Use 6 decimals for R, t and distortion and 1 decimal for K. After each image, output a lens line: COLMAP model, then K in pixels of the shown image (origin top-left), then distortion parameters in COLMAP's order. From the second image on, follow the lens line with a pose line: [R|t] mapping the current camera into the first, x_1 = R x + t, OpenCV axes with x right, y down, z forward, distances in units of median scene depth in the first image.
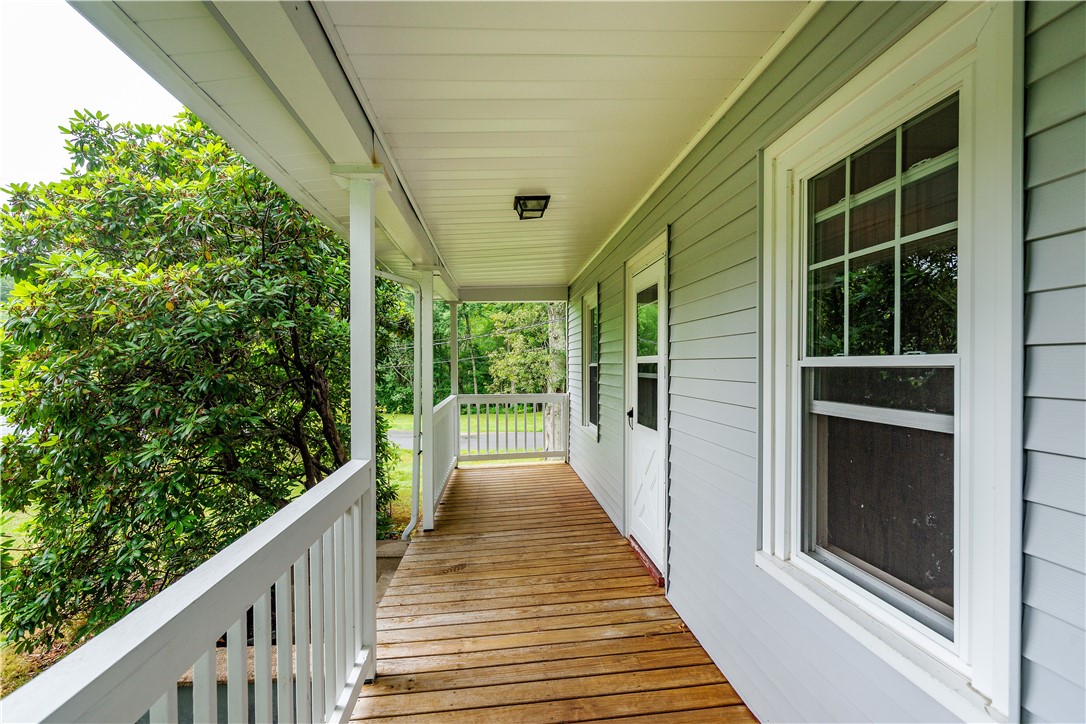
lens RADIAL K [[502.8, 0, 547.7], [0, 502.8, 370.2], [0, 0, 1]] dist [-0.002616, 0.002381]
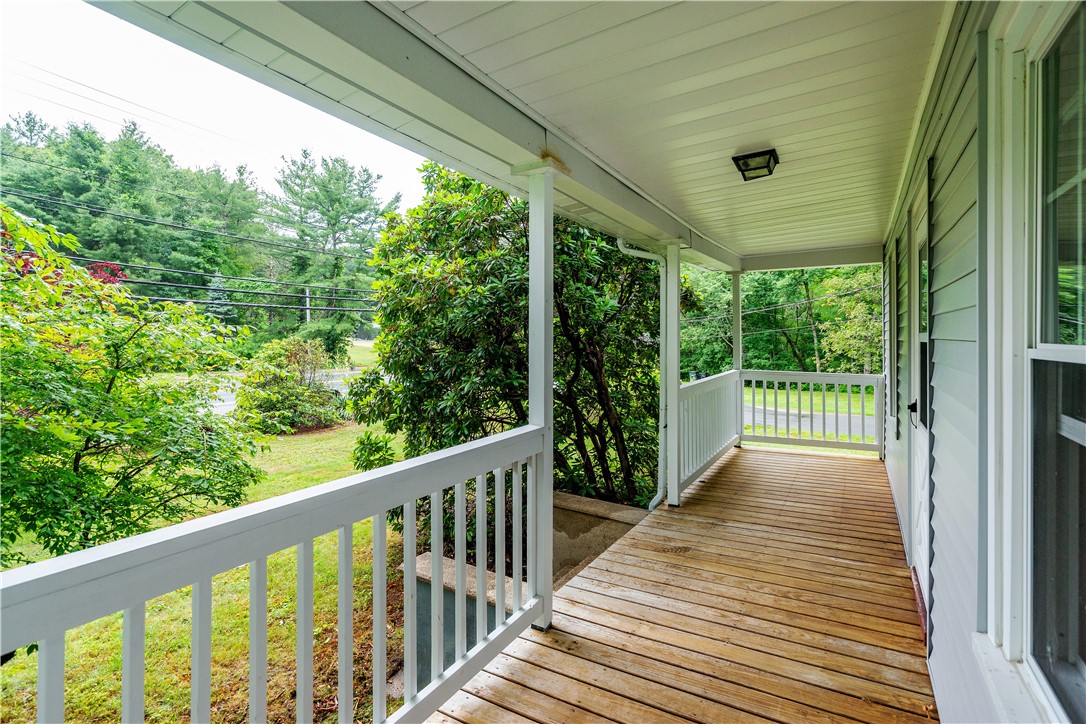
lens RADIAL K [[502.8, 0, 566.8], [0, 502.8, 332.8], [0, 0, 1]] dist [-0.002616, 0.002381]
pose [[0.818997, 0.010986, -0.573692, 0.193213], [-0.019942, 0.999758, -0.009324, -0.010777], [0.573451, 0.019077, 0.819018, 0.075714]]
